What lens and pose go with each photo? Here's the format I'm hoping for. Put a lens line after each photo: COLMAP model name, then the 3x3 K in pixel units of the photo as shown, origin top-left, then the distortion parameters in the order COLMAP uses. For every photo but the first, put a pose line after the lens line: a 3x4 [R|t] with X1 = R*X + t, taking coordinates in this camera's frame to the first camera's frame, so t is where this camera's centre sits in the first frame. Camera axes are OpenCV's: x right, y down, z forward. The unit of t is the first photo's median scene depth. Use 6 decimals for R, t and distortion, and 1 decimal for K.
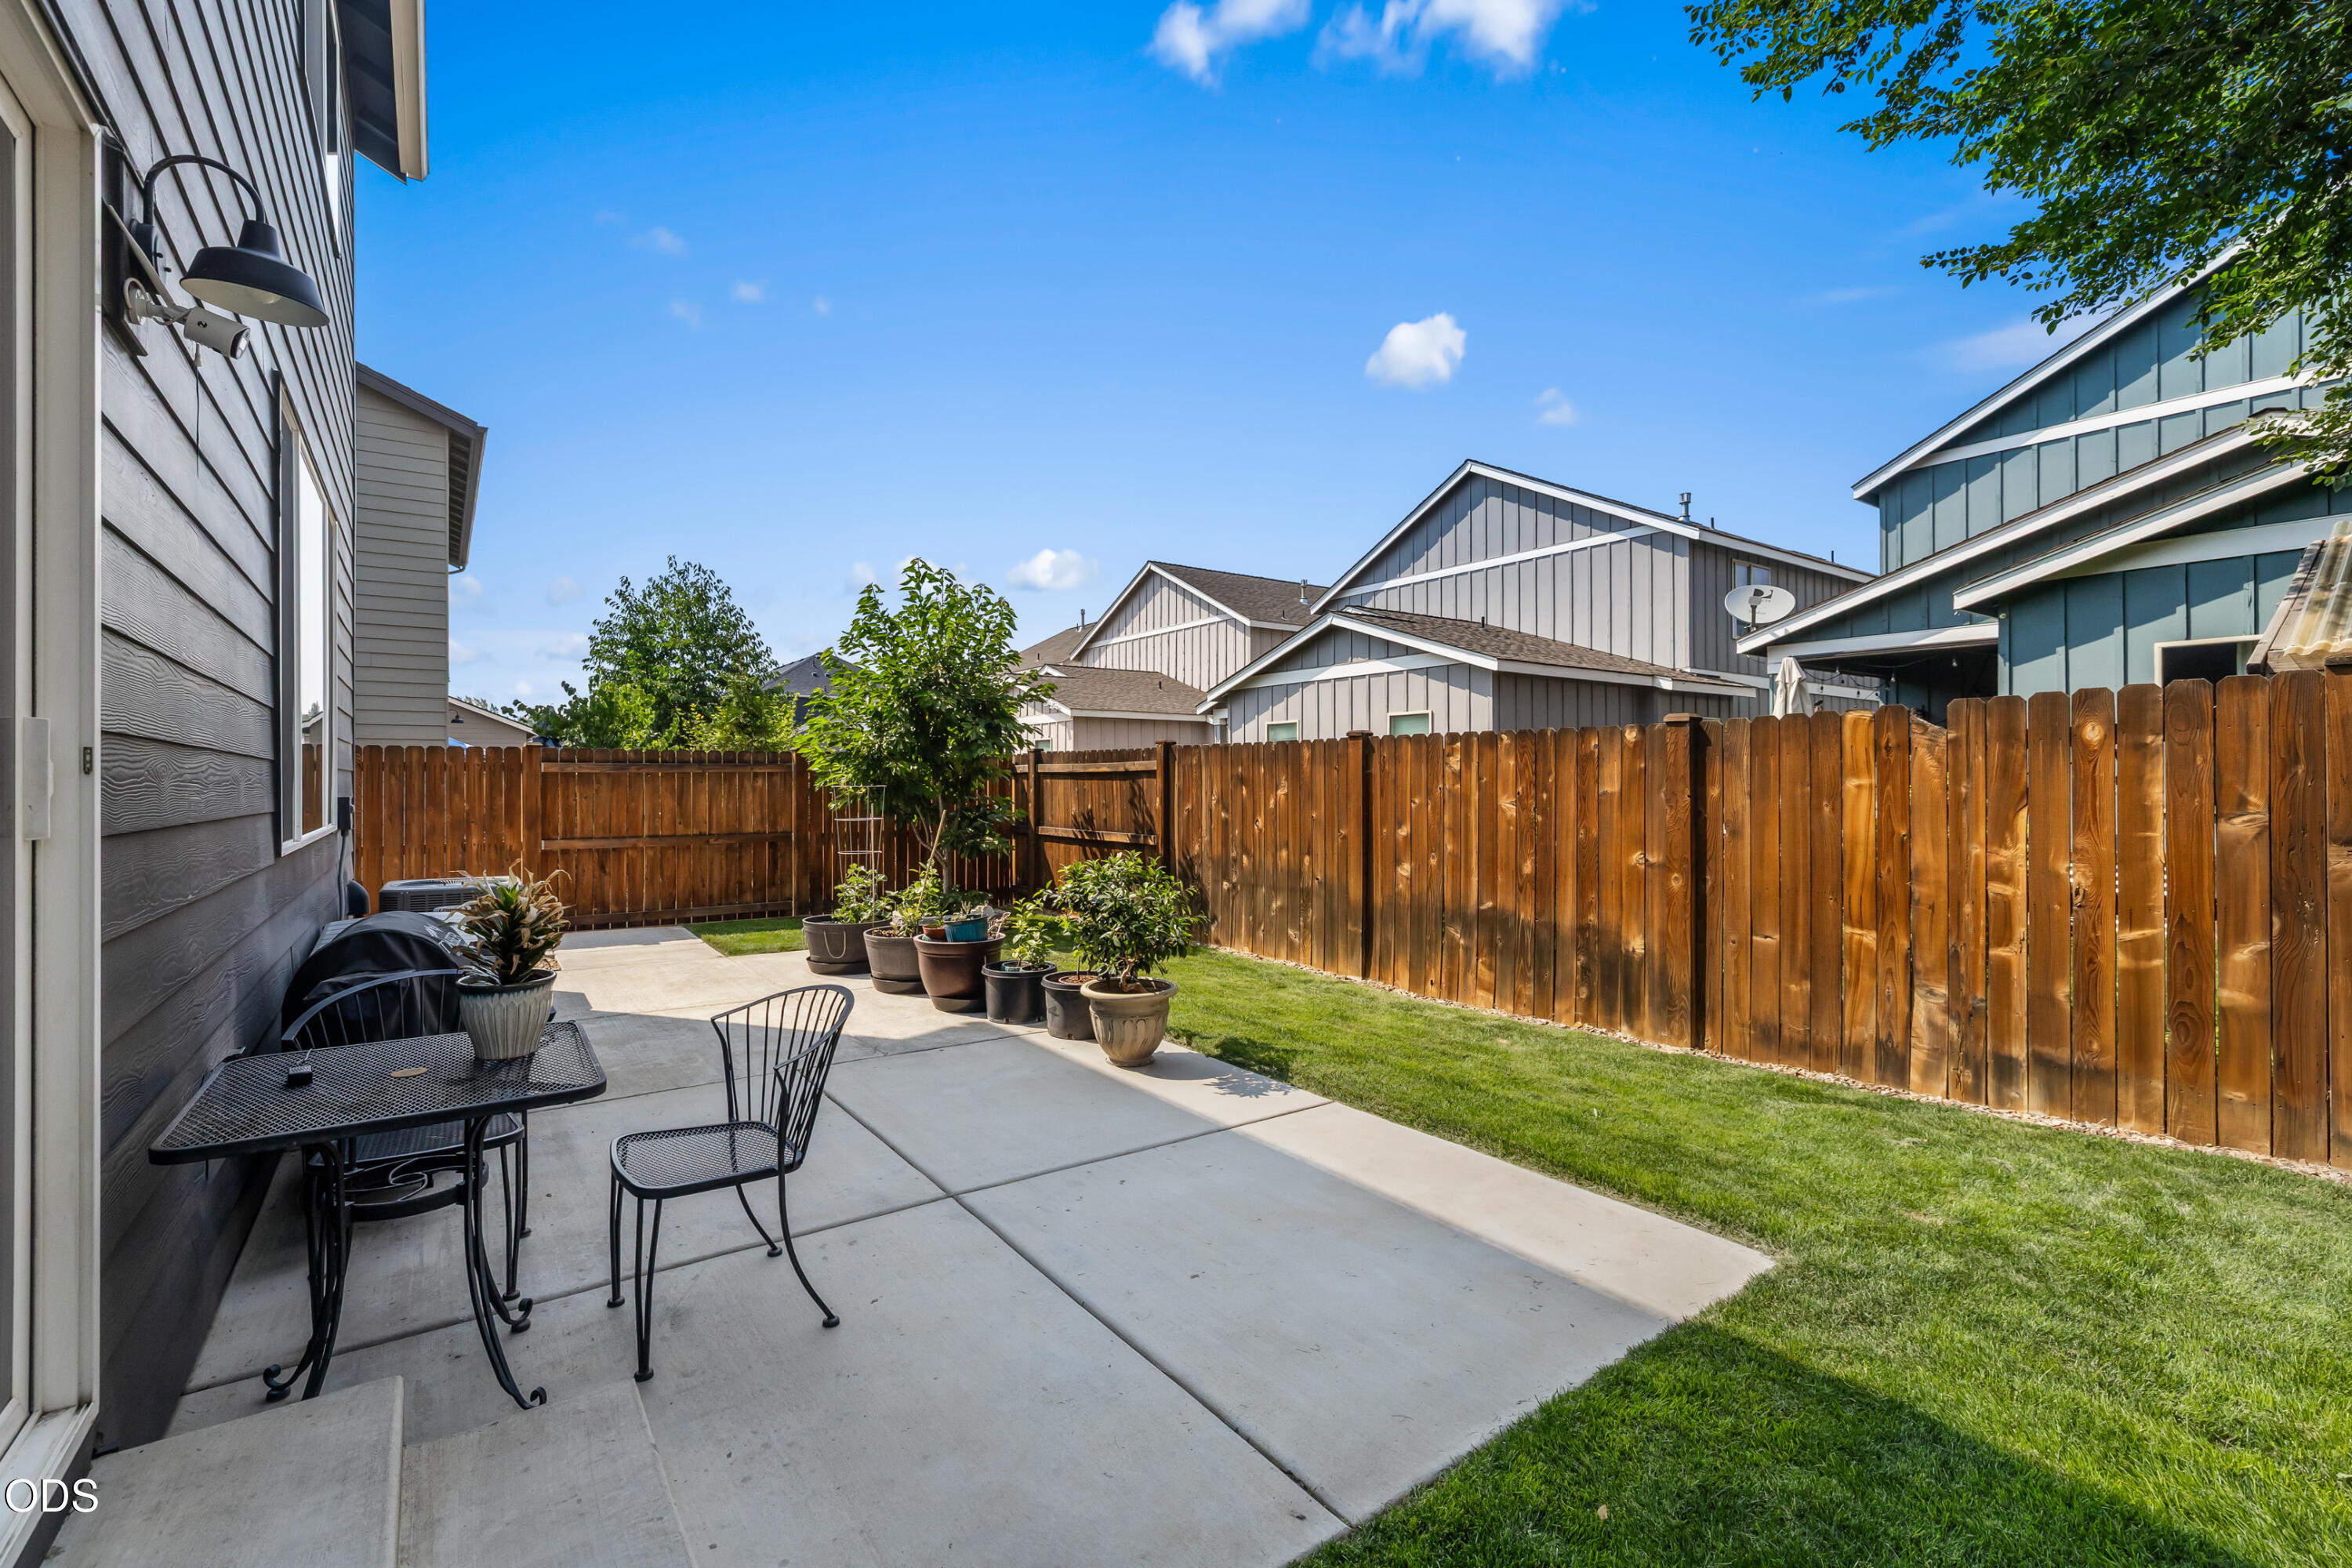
lens RADIAL K [[991.5, 0, 1176.3], [0, 991.5, 777.3], [0, 0, 1]] dist [-0.003981, 0.001366]
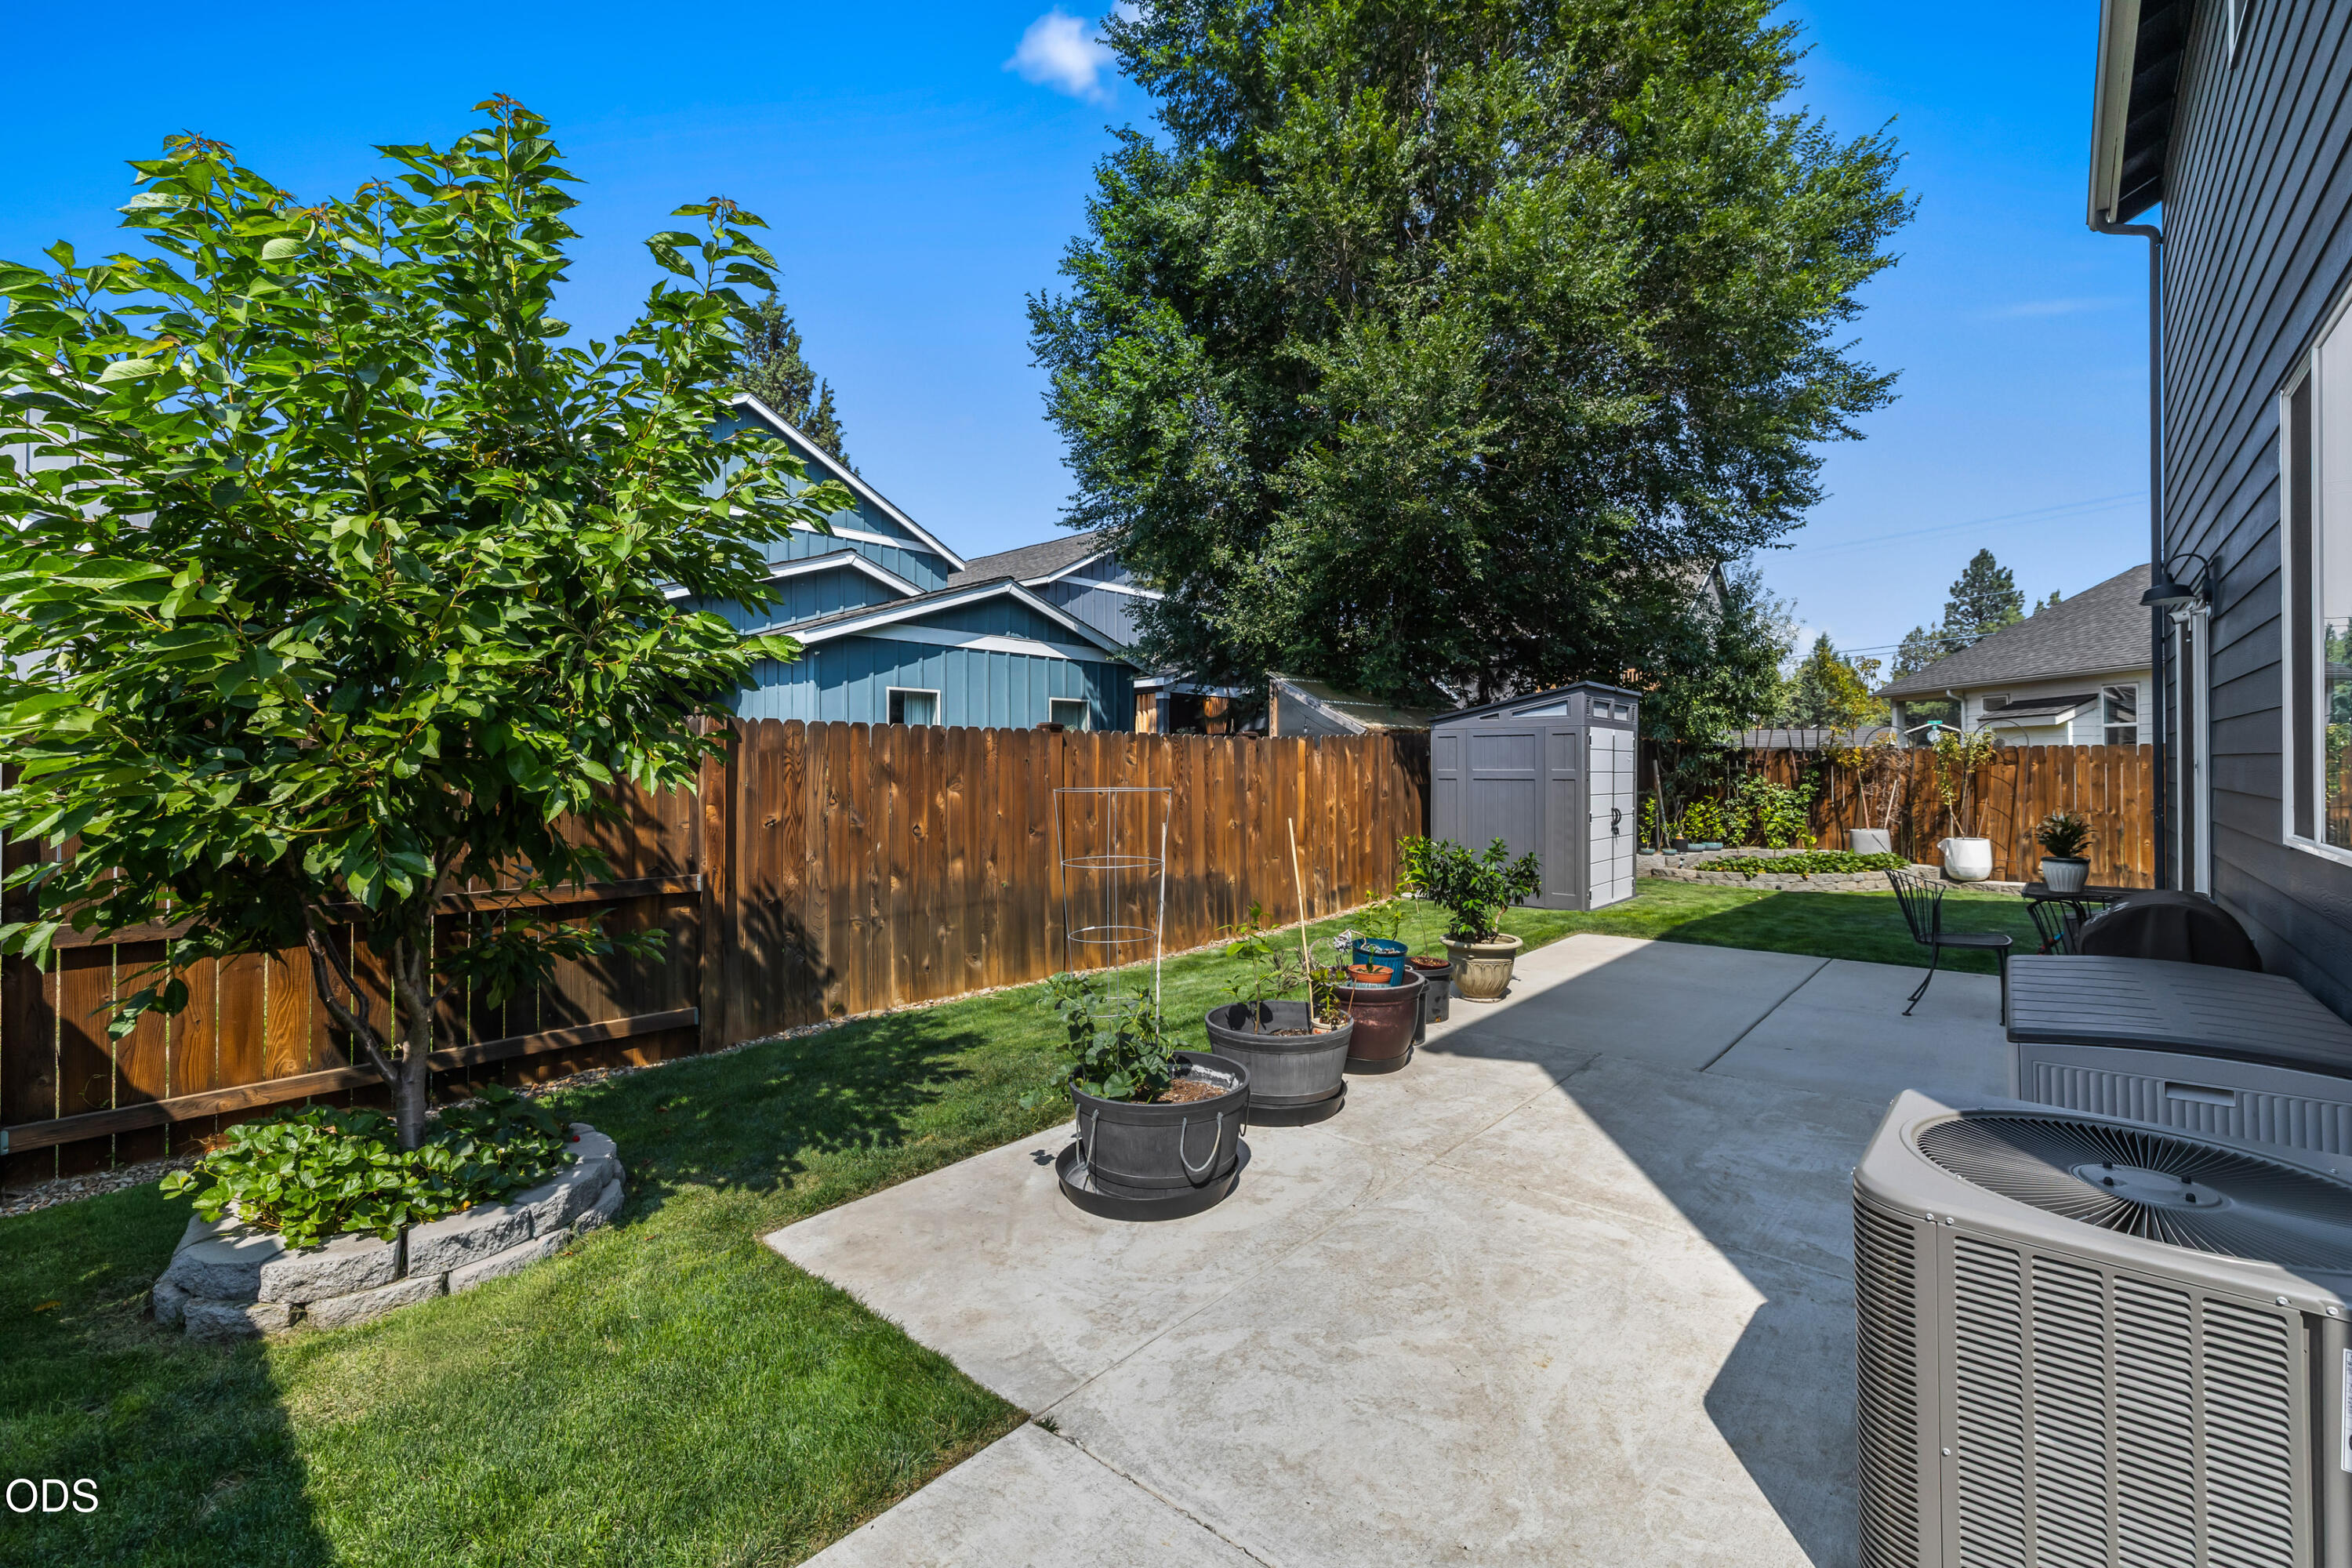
lens RADIAL K [[991.5, 0, 1165.8], [0, 991.5, 766.9], [0, 0, 1]] dist [-0.003981, 0.001366]
pose [[-0.210148, 0.006553, 0.977648, -1.541551], [0.005047, 0.999971, -0.005617, 0.004960], [-0.977656, 0.003754, -0.210175, 2.140545]]
